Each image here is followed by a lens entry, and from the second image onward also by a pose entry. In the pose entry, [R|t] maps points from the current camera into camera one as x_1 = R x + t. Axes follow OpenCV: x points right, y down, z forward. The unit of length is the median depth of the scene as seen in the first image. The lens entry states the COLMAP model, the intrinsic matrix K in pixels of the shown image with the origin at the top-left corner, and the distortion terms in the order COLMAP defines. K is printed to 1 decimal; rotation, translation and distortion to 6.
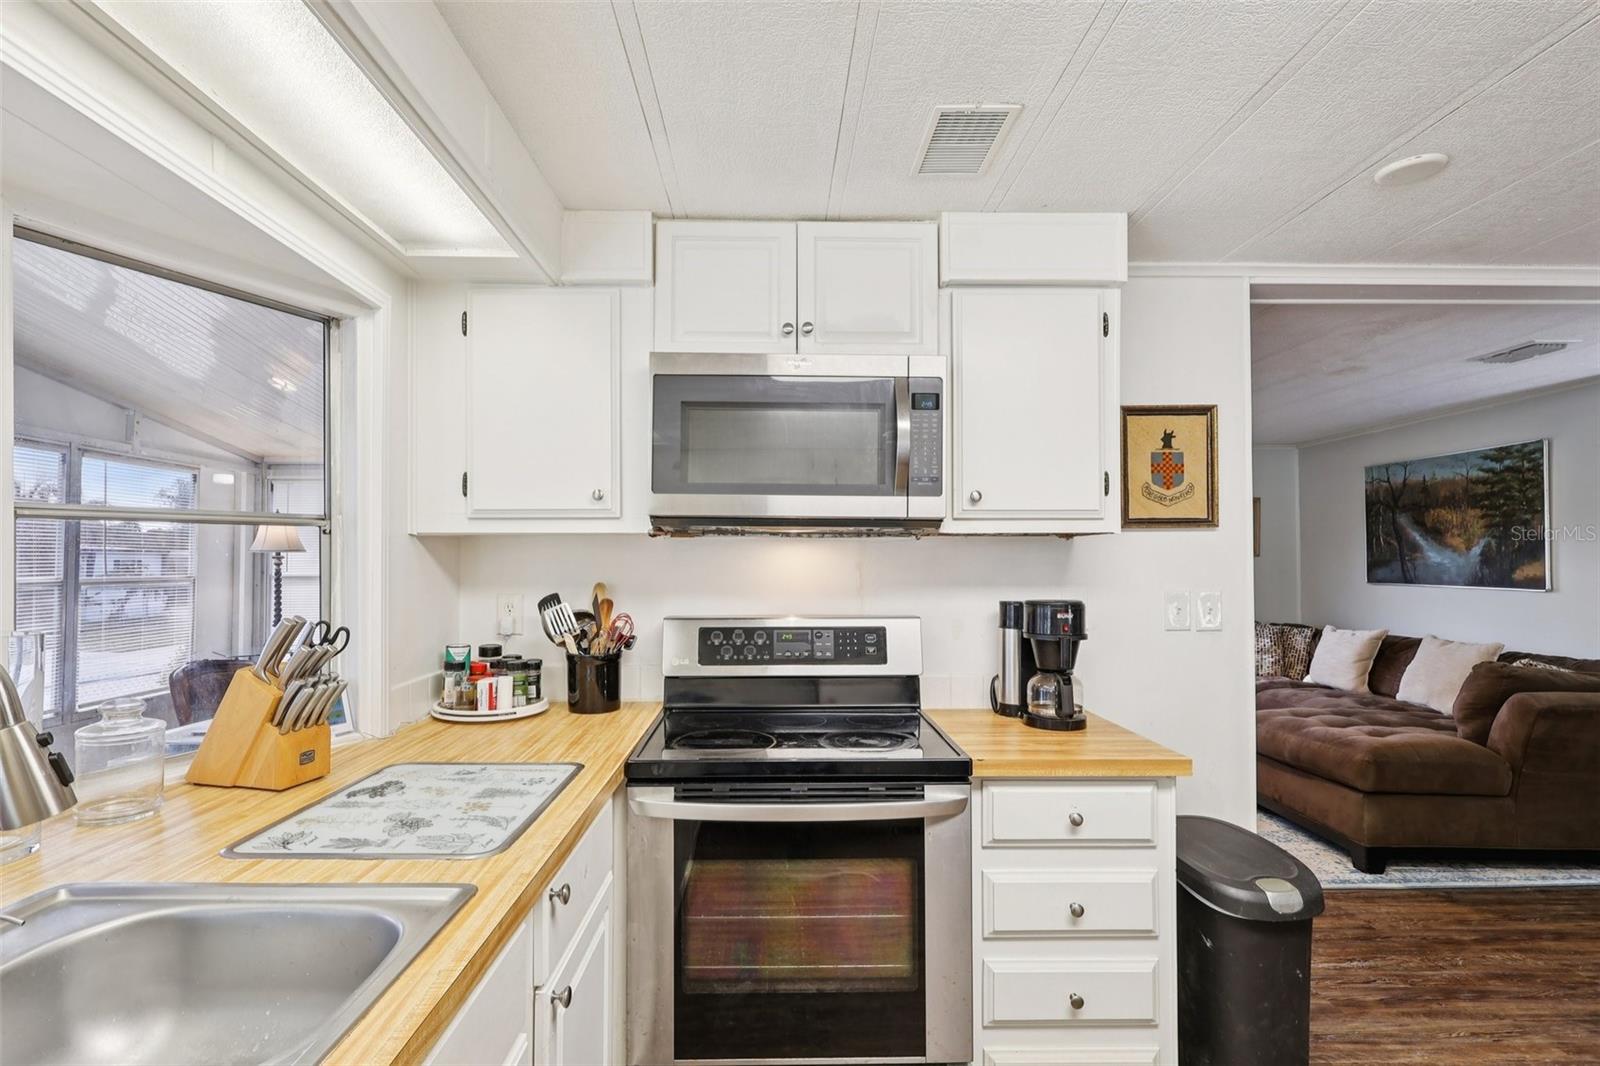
lens RADIAL K [[744.6, 0, 784.1], [0, 744.6, 549.9], [0, 0, 1]] dist [-0.003547, 0.000176]
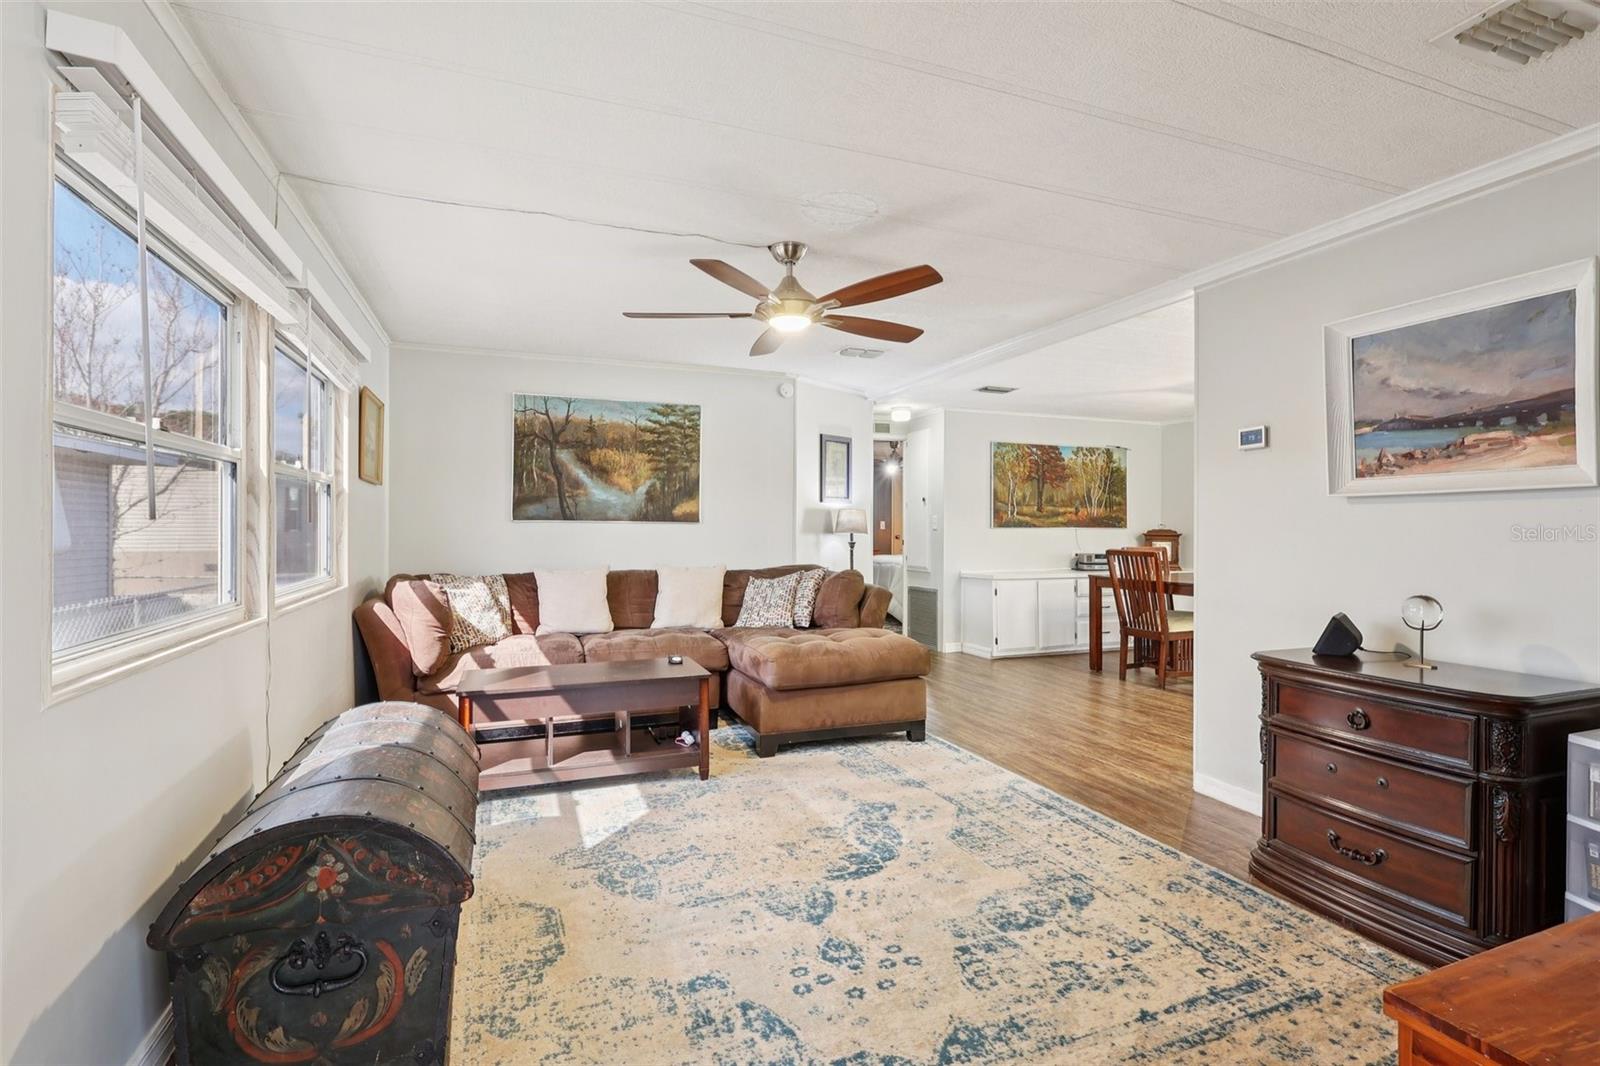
lens RADIAL K [[744.6, 0, 801.9], [0, 744.6, 531.5], [0, 0, 1]] dist [-0.003547, 0.000176]
pose [[-0.349810, -0.004124, 0.936812, -0.245901], [-0.018710, 0.999822, -0.002585, 0.068192], [-0.936634, -0.018432, -0.349825, 1.259301]]
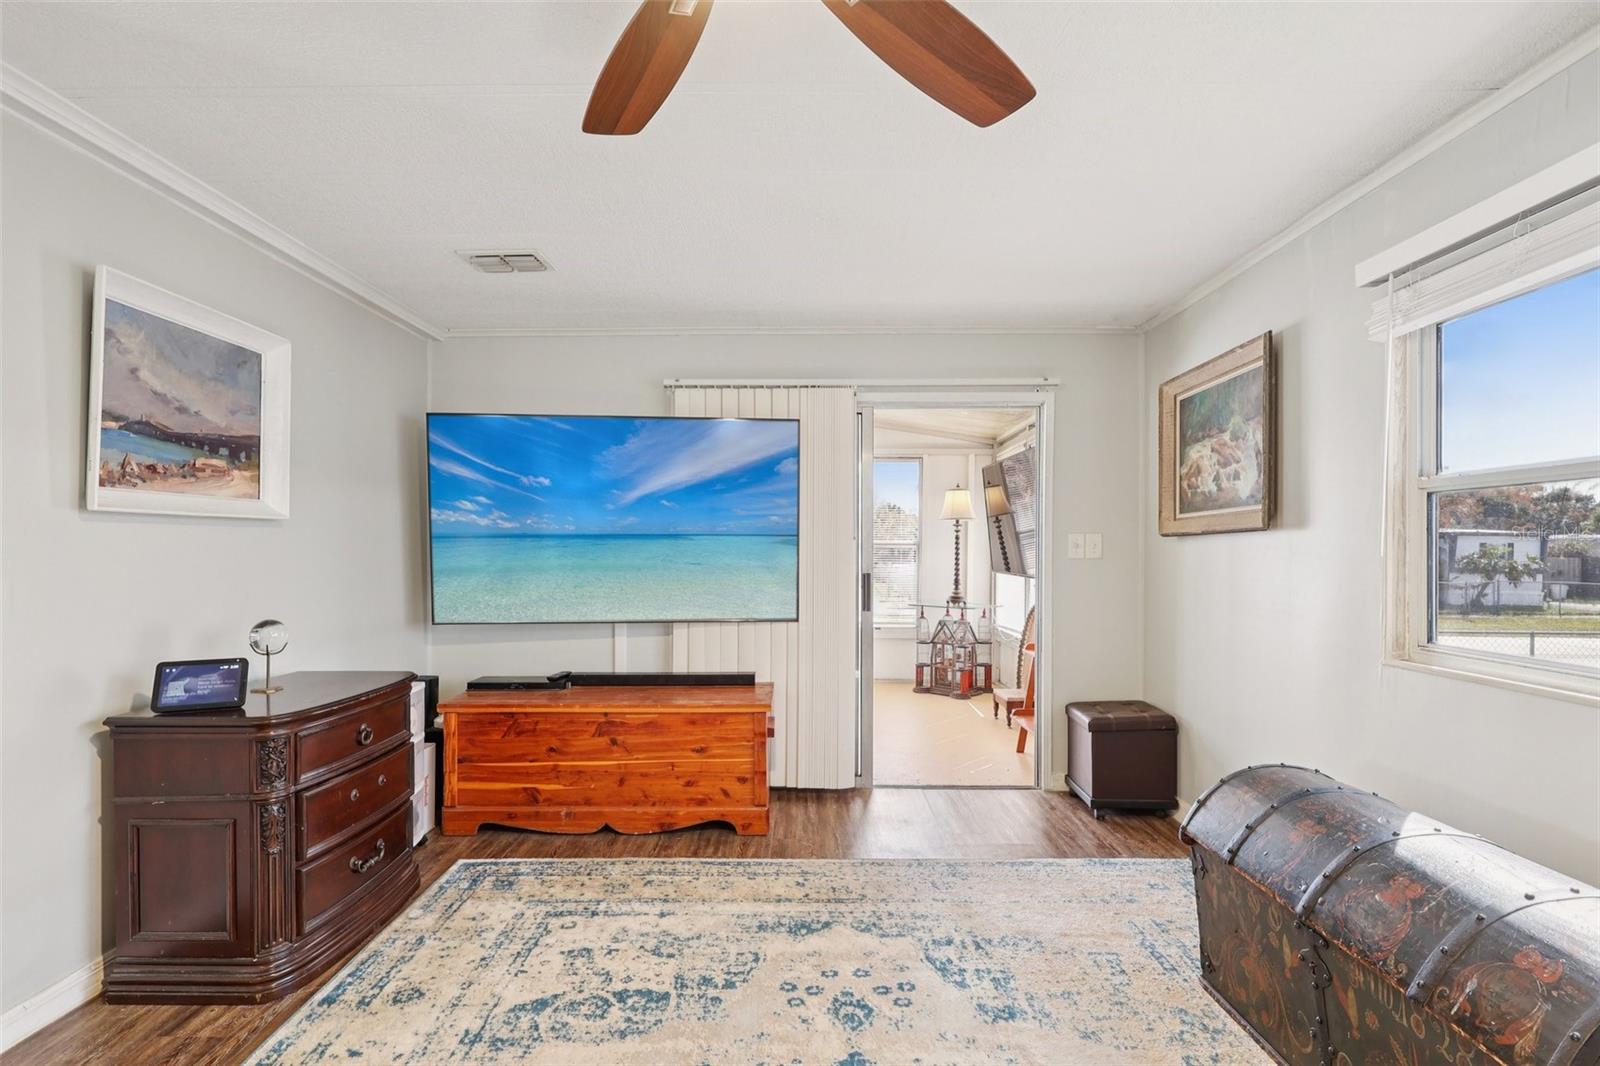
lens RADIAL K [[744.6, 0, 798.2], [0, 744.6, 554.5], [0, 0, 1]] dist [-0.003547, 0.000176]
pose [[-0.023804, 0.011144, -0.999655, 0.649110], [0.015328, 0.999824, 0.010781, 0.056642], [0.999599, -0.015066, -0.023971, 1.043881]]
